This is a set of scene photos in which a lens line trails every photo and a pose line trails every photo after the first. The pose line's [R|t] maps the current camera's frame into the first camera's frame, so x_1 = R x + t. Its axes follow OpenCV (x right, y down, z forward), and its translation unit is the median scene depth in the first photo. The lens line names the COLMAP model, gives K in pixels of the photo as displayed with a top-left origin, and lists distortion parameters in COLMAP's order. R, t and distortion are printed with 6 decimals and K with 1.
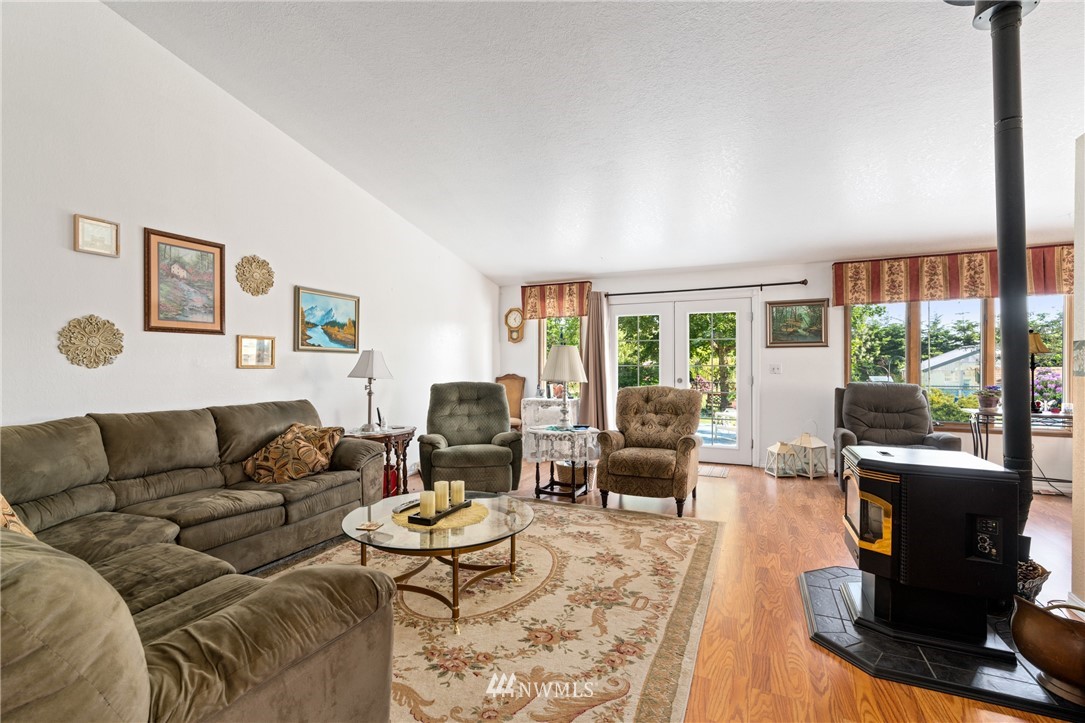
lens RADIAL K [[488.2, 0, 536.6], [0, 488.2, 361.1], [0, 0, 1]] dist [-0.003308, -0.000181]
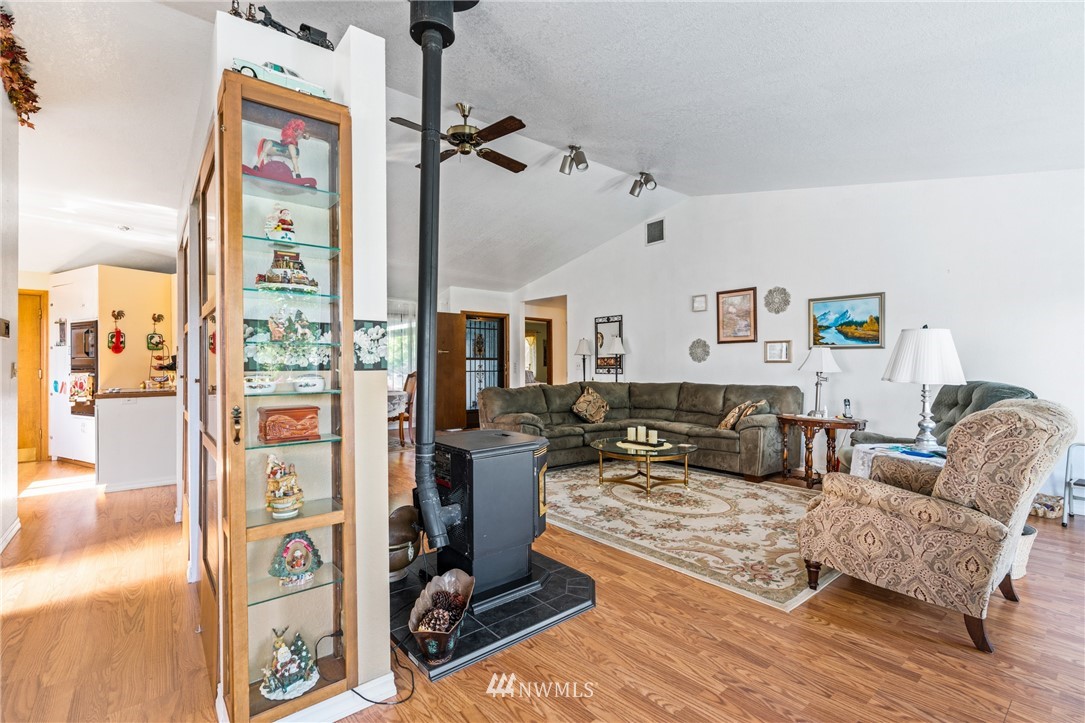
lens RADIAL K [[488.2, 0, 536.6], [0, 488.2, 361.1], [0, 0, 1]] dist [-0.003308, -0.000181]
pose [[-0.436466, -0.004269, -0.899711, 1.241621], [0.011517, 0.999880, -0.010331, 0.019386], [0.899647, -0.014872, -0.436365, 1.135967]]
